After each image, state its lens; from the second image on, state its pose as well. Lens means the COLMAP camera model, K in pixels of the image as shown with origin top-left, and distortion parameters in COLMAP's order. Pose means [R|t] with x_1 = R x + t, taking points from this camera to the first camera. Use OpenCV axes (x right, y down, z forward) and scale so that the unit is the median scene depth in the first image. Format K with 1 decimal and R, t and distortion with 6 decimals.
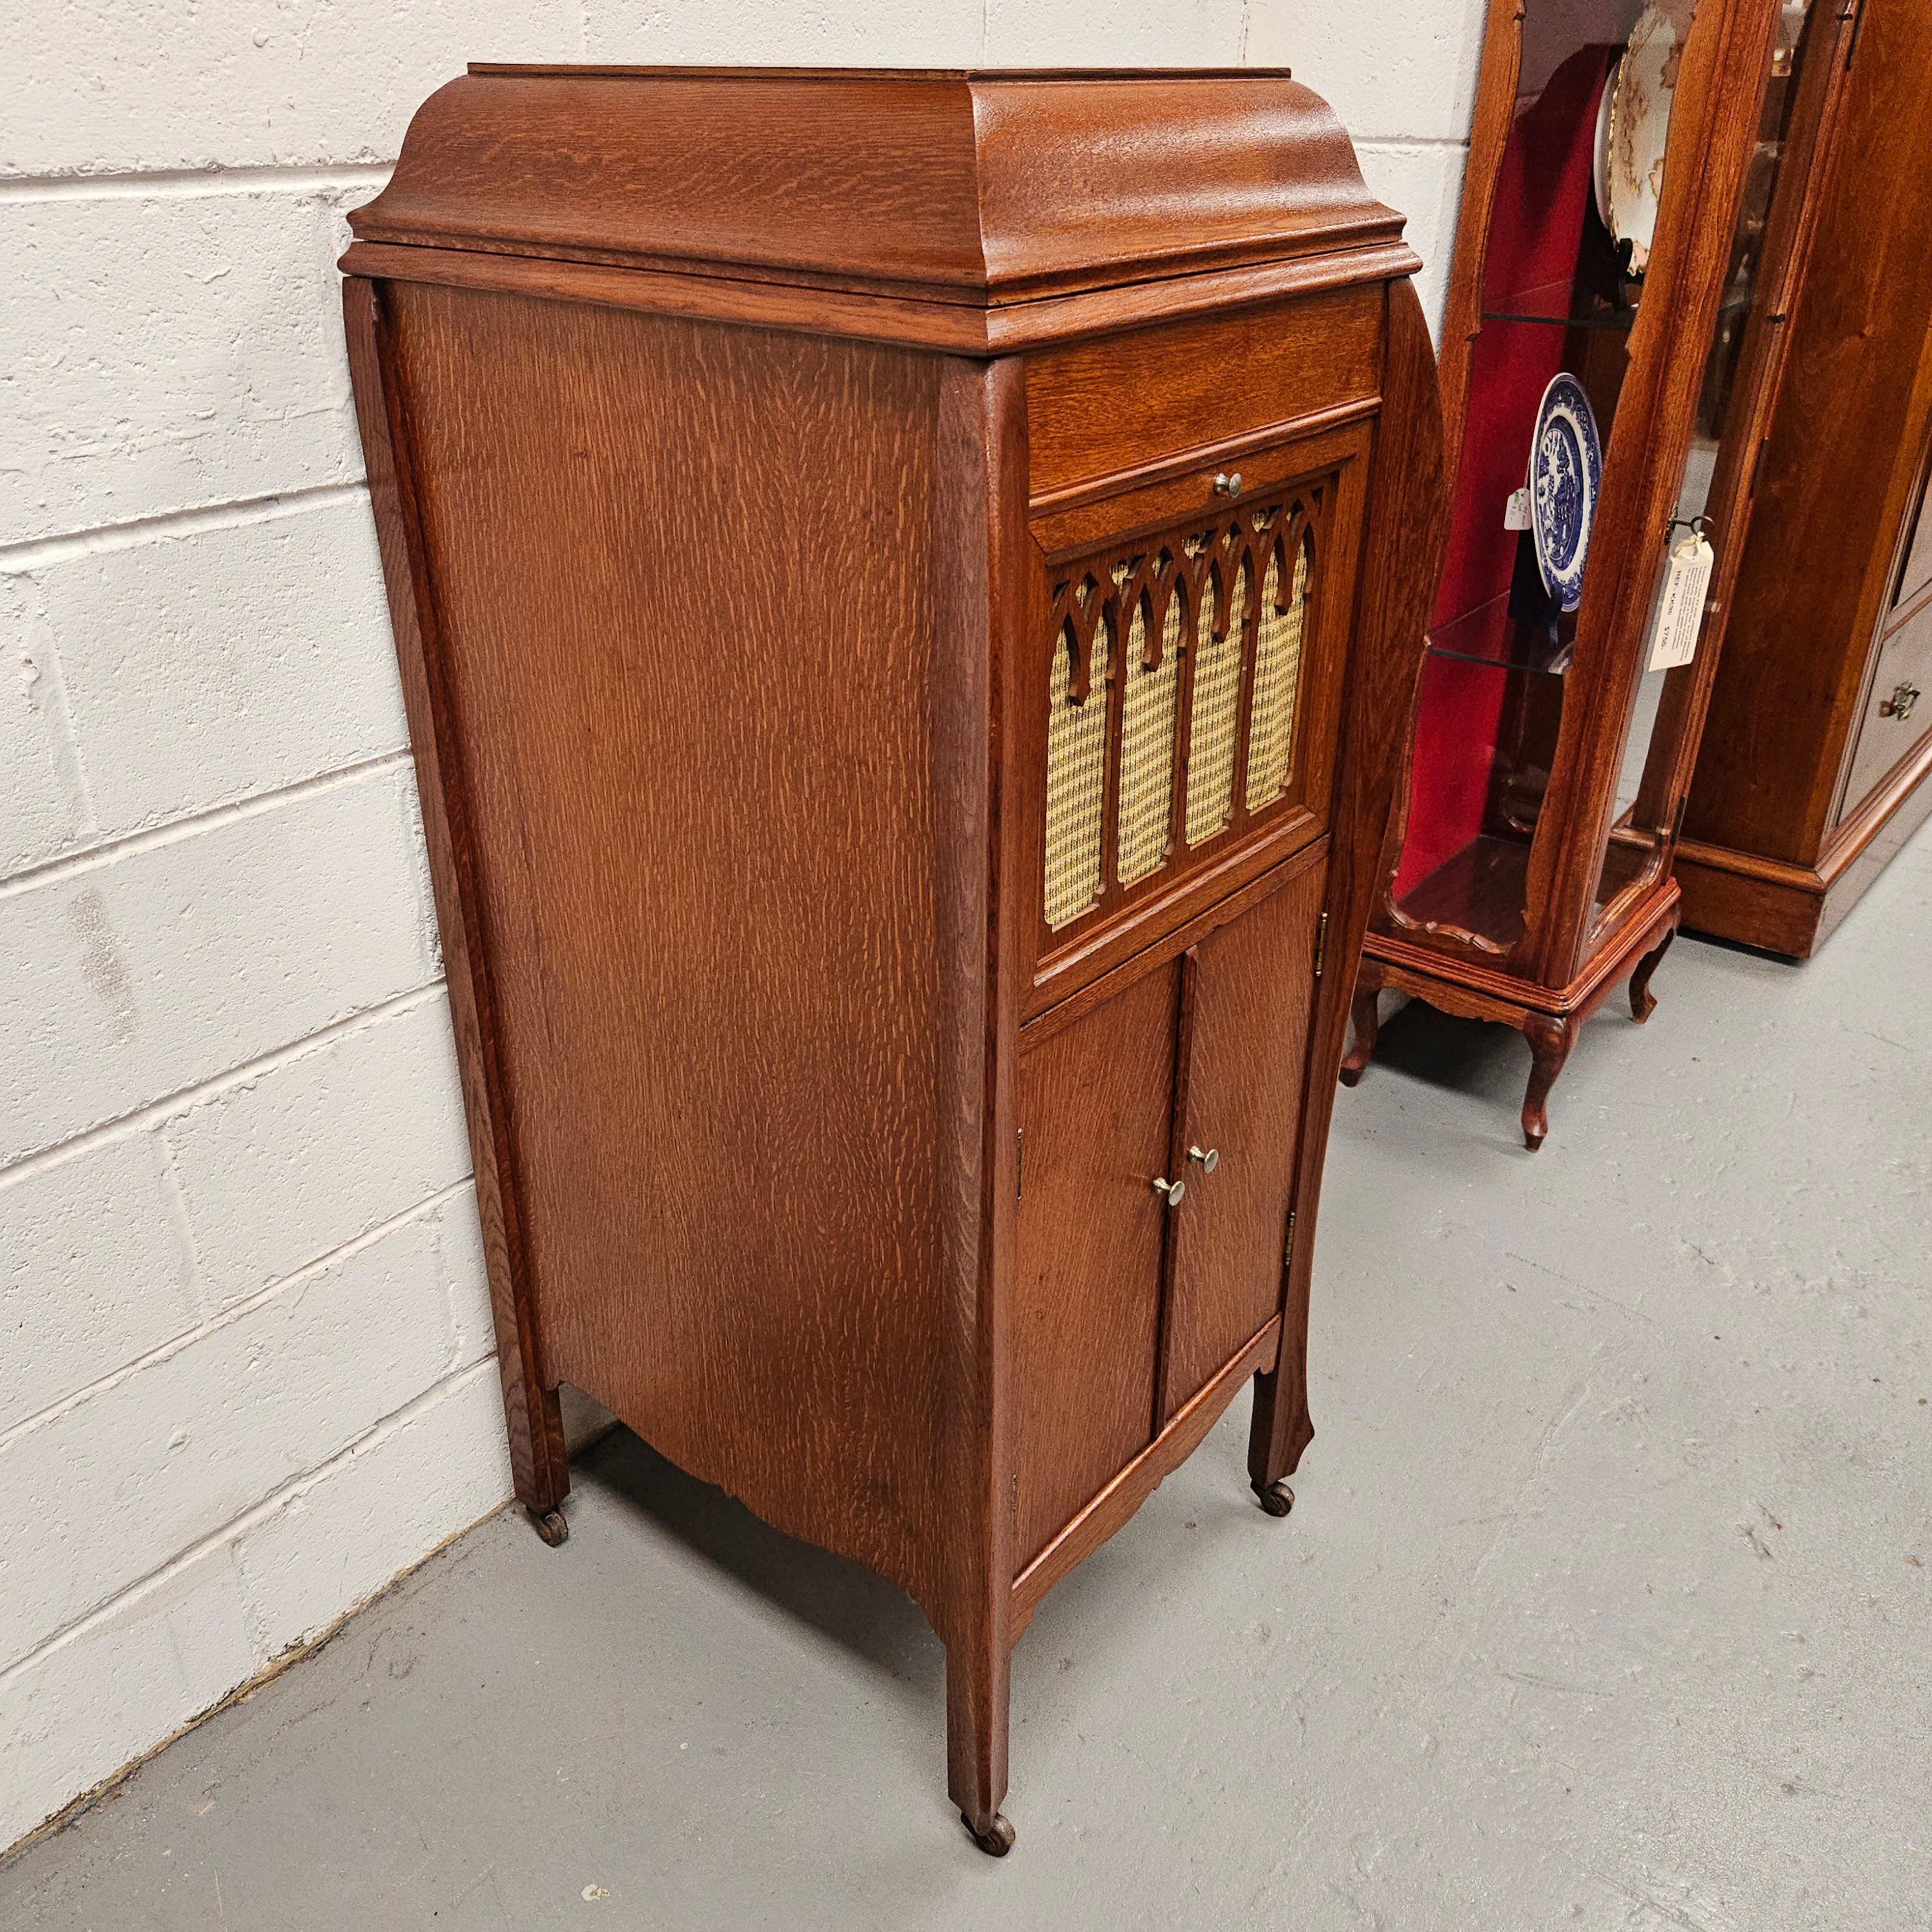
lens RADIAL K [[1774.4, 0, 980.5], [0, 1774.4, 966.0], [0, 0, 1]] dist [0.035818, 0.000000]
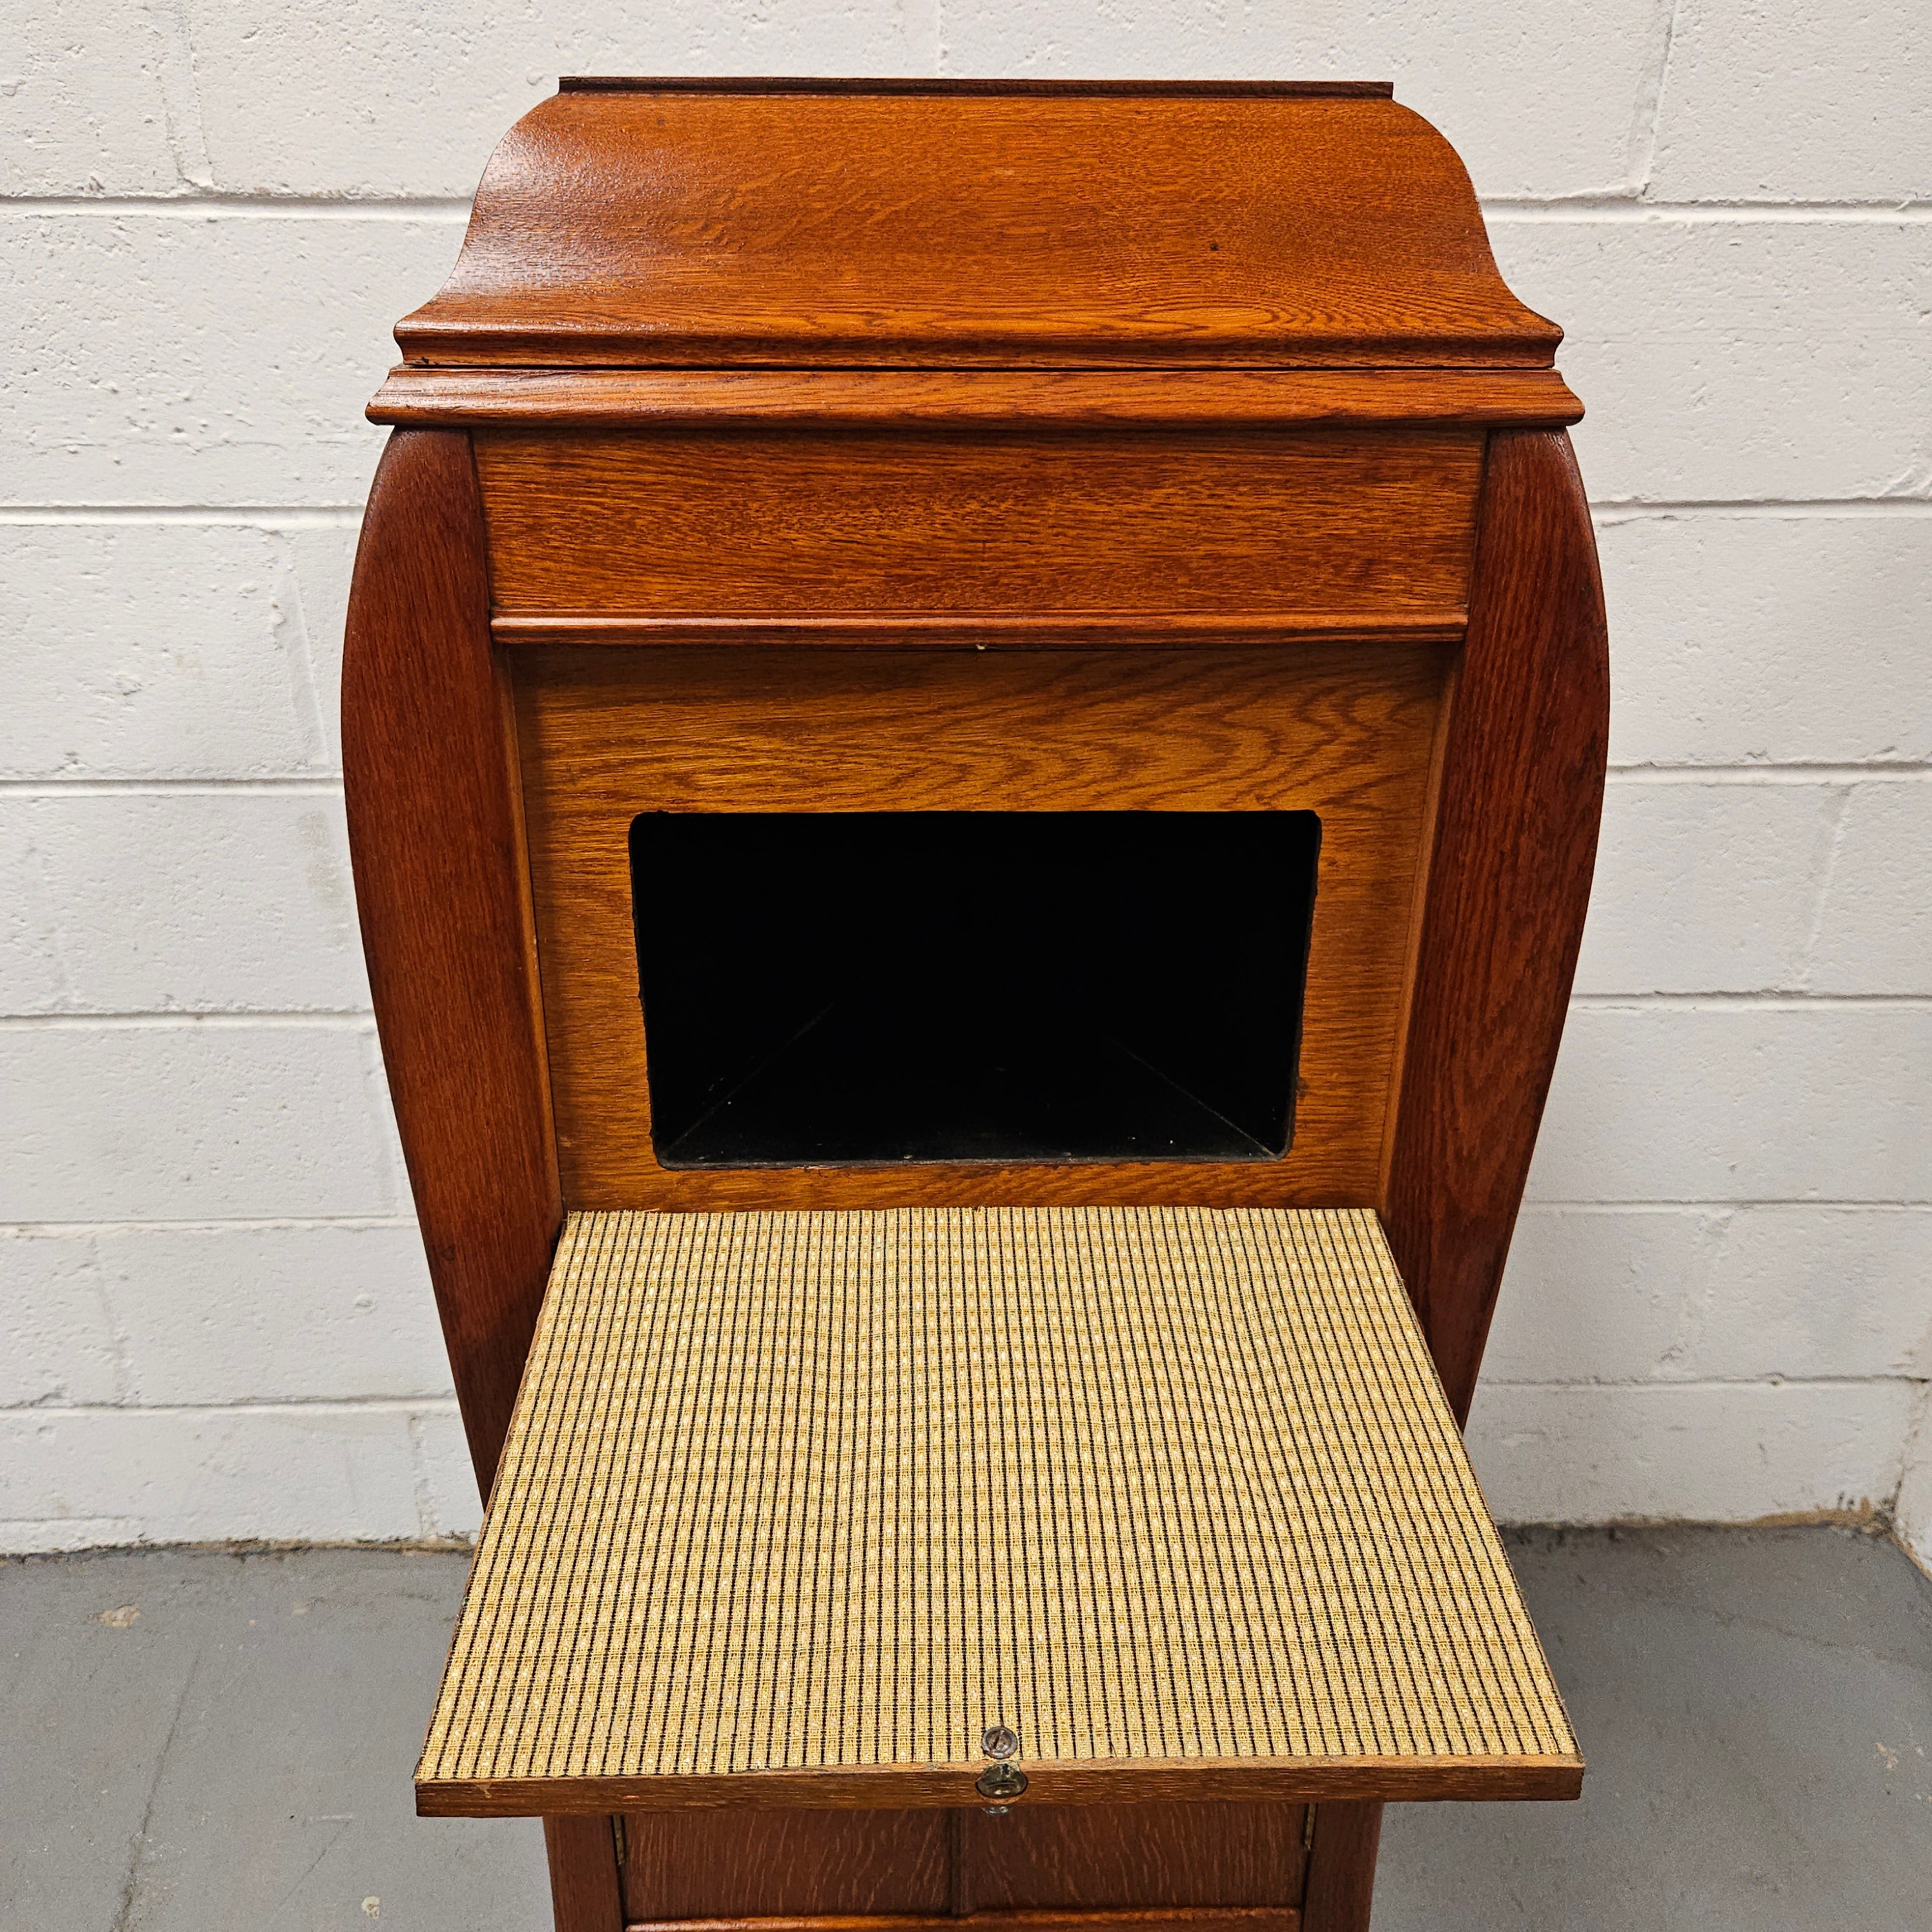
lens RADIAL K [[1774.4, 0, 948.0], [0, 1774.4, 958.2], [0, 0, 1]] dist [0.035818, 0.000000]
pose [[0.636481, 0.321973, -0.700874, 0.587433], [-0.353595, 0.929391, 0.105843, -0.217132], [0.685465, 0.180458, 0.705388, 0.483081]]
